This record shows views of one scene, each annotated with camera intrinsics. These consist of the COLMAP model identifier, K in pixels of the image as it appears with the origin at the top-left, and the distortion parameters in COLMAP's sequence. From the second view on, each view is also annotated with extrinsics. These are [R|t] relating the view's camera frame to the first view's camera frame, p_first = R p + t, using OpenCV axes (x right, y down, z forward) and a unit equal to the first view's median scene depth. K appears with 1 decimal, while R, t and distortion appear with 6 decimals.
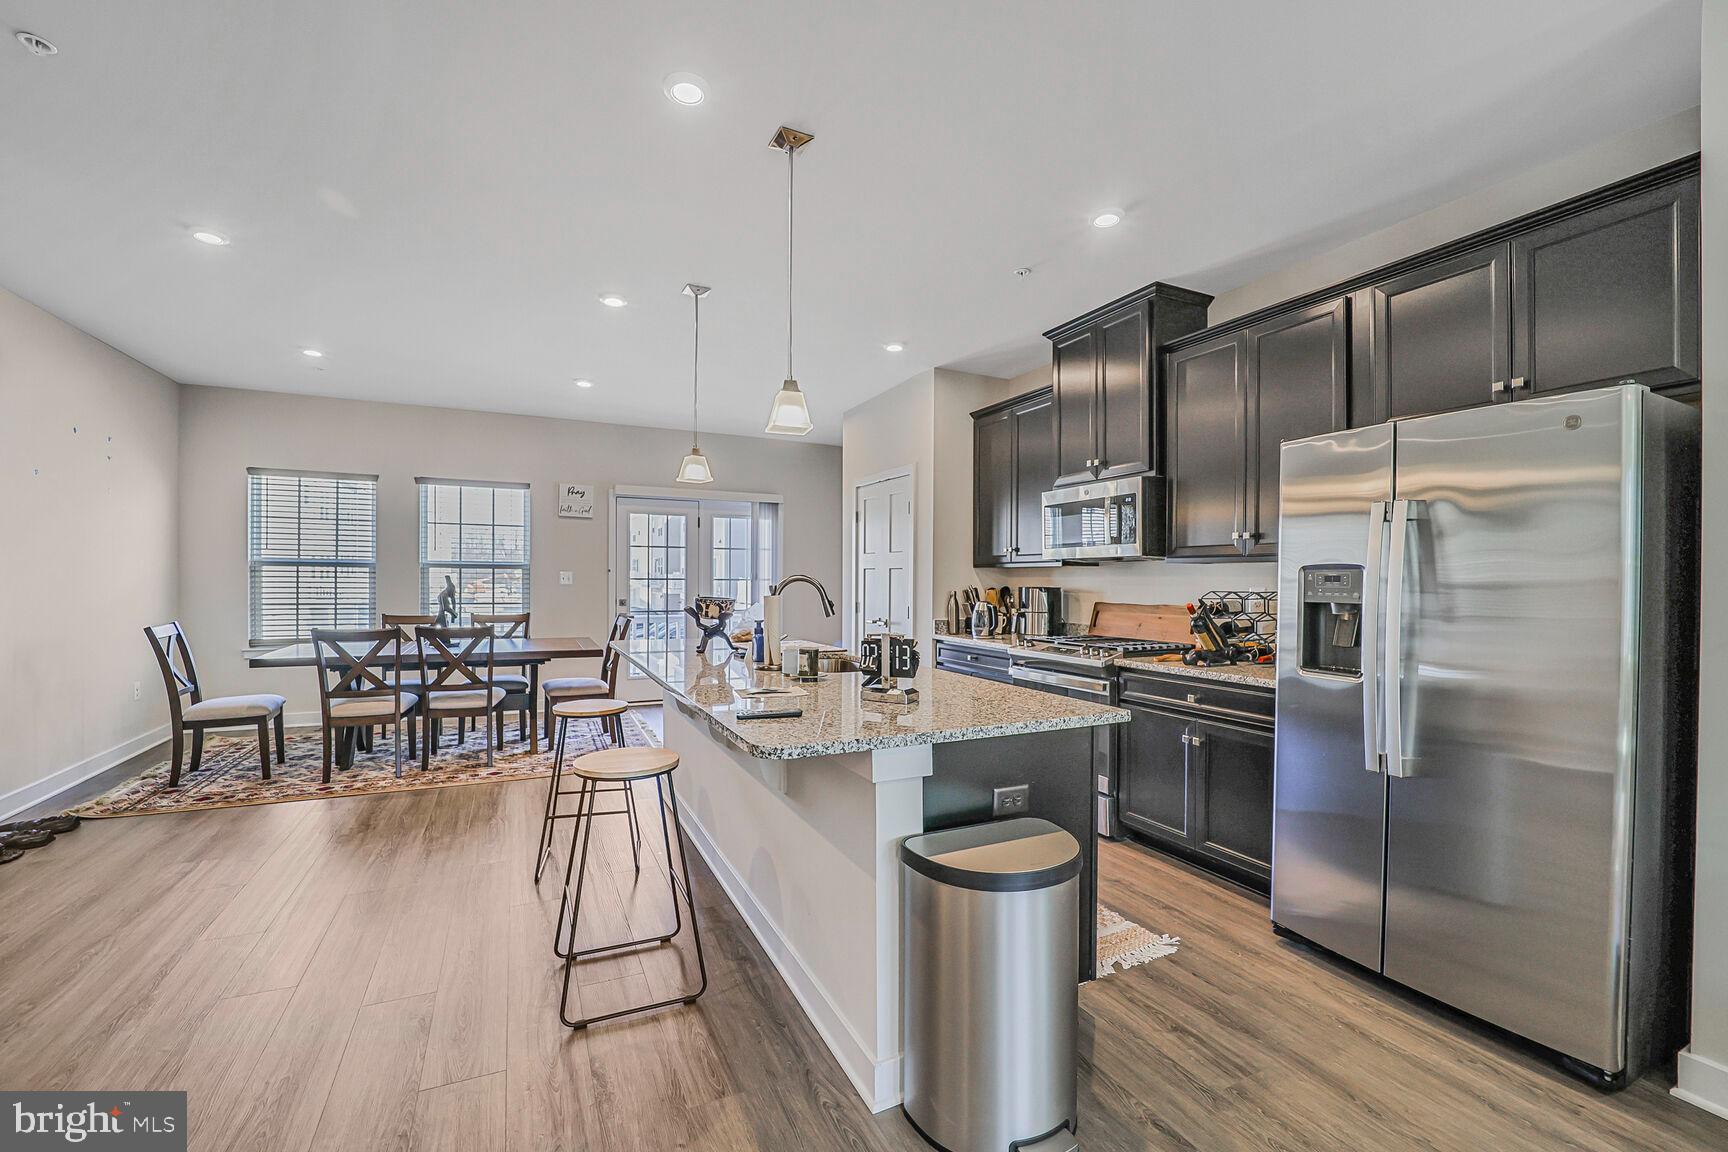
lens RADIAL K [[713.8, 0, 866.5], [0, 713.8, 583.7], [0, 0, 1]] dist [-0.018551, 0.000124]
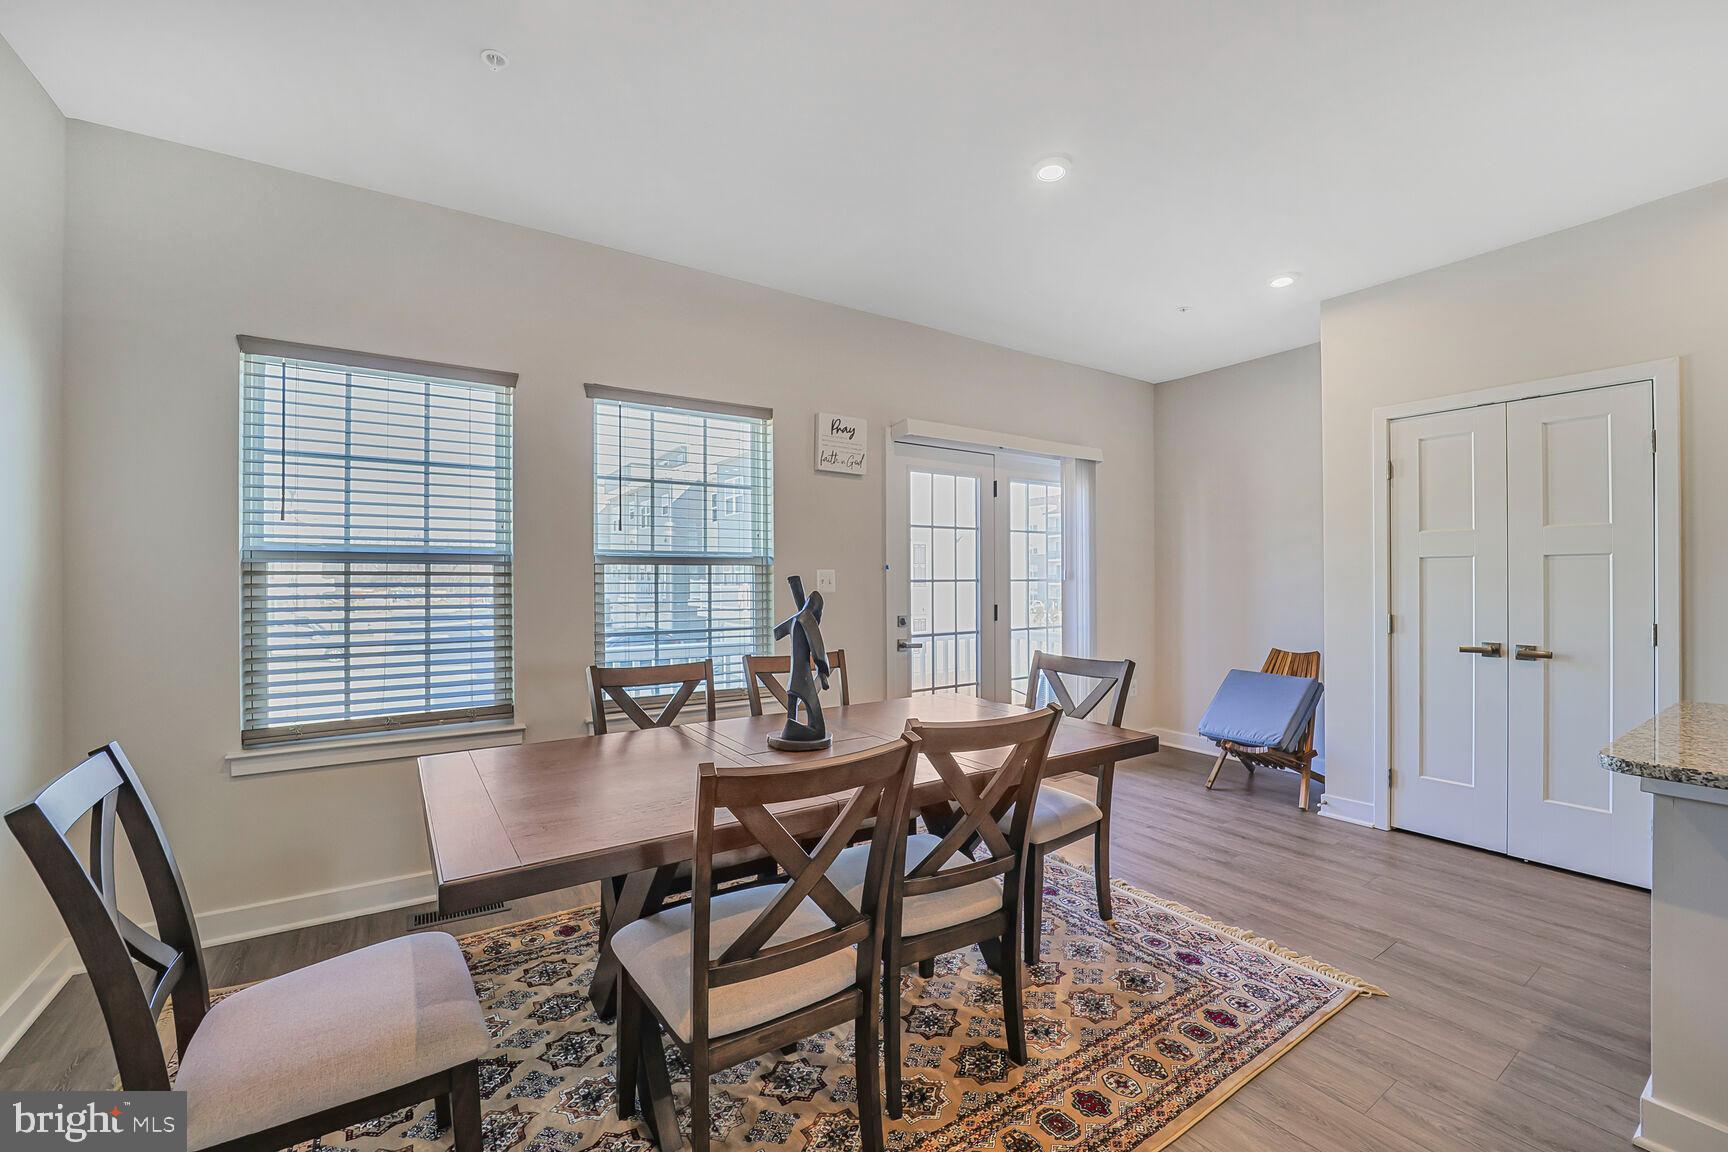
lens RADIAL K [[713.8, 0, 868.1], [0, 713.8, 579.0], [0, 0, 1]] dist [-0.018551, 0.000124]
pose [[0.990743, -0.009672, 0.135406, -0.548611], [0.009817, 0.999952, -0.000402, -0.010756], [-0.135395, 0.001728, 0.990790, 0.514462]]
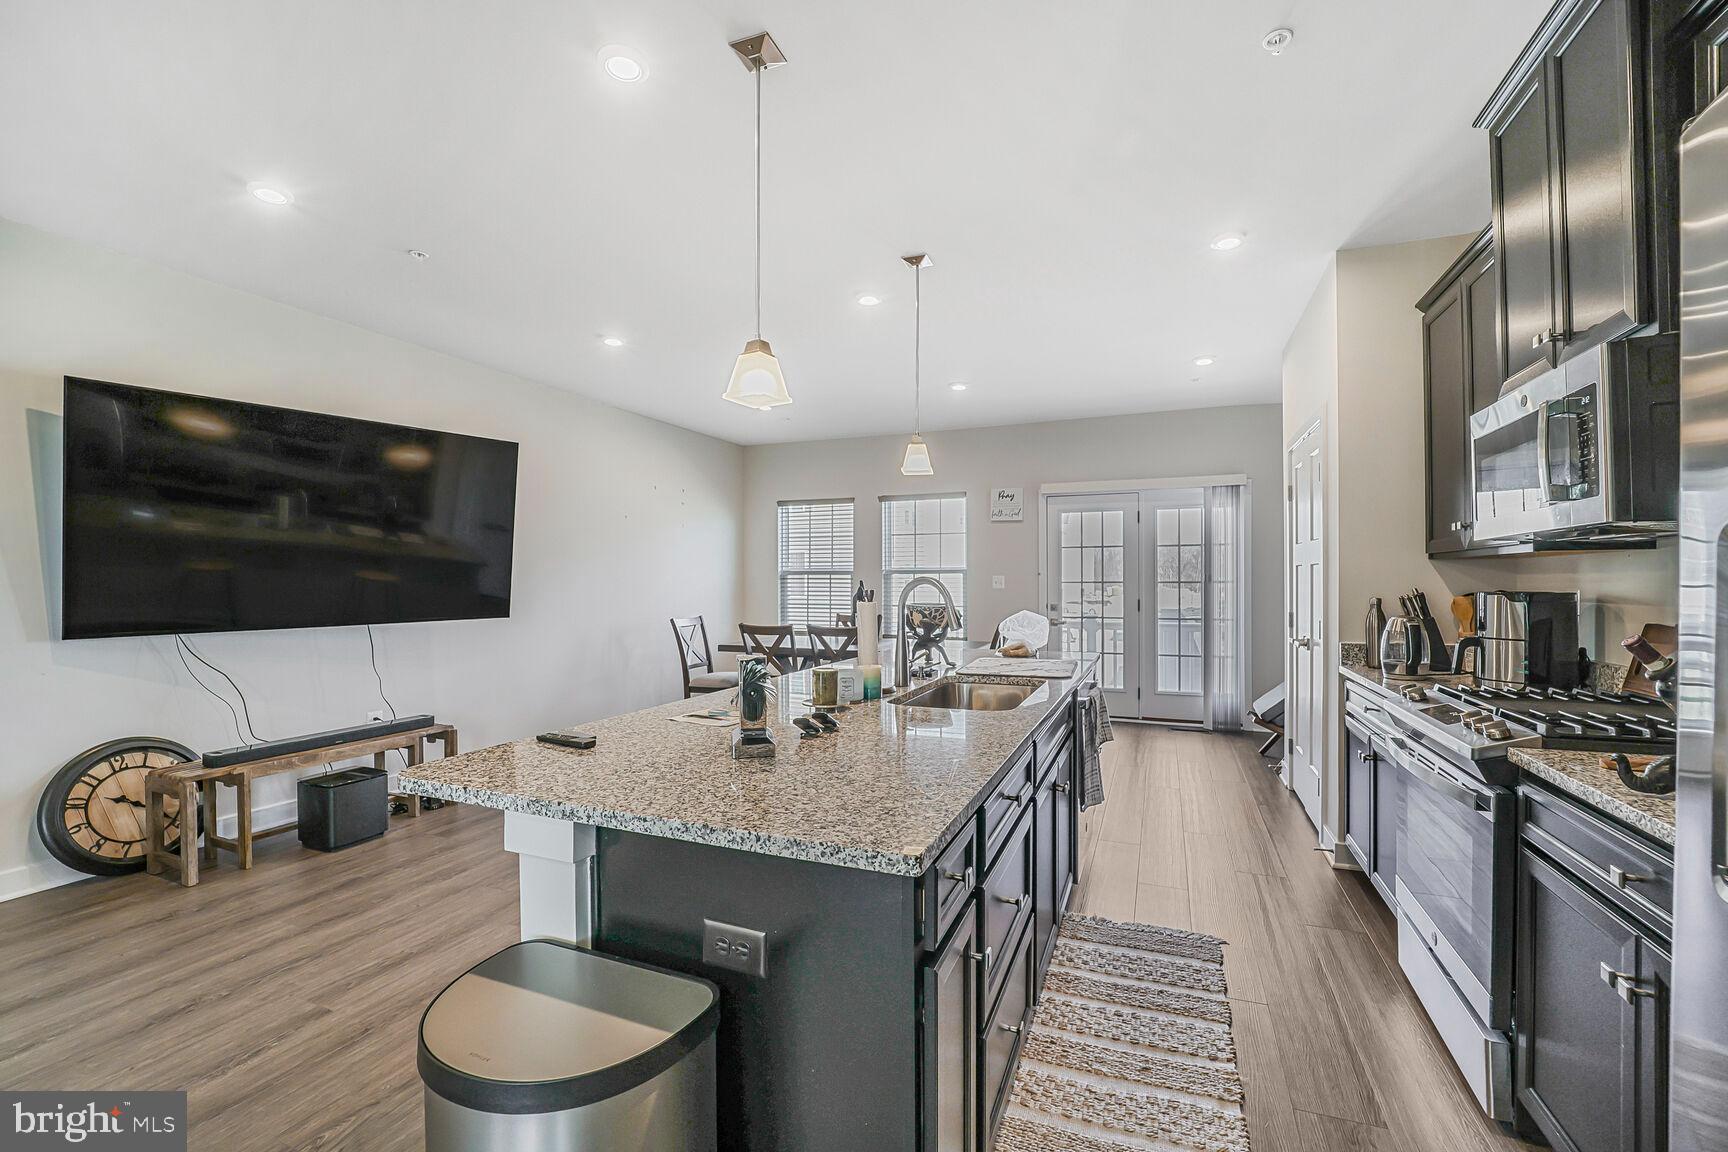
lens RADIAL K [[713.8, 0, 877.7], [0, 713.8, 579.2], [0, 0, 1]] dist [-0.018551, 0.000124]
pose [[0.673700, -0.011273, -0.738919, 0.245009], [0.002560, 0.999913, -0.012921, 0.000466], [0.739000, 0.006813, 0.673671, 0.229482]]
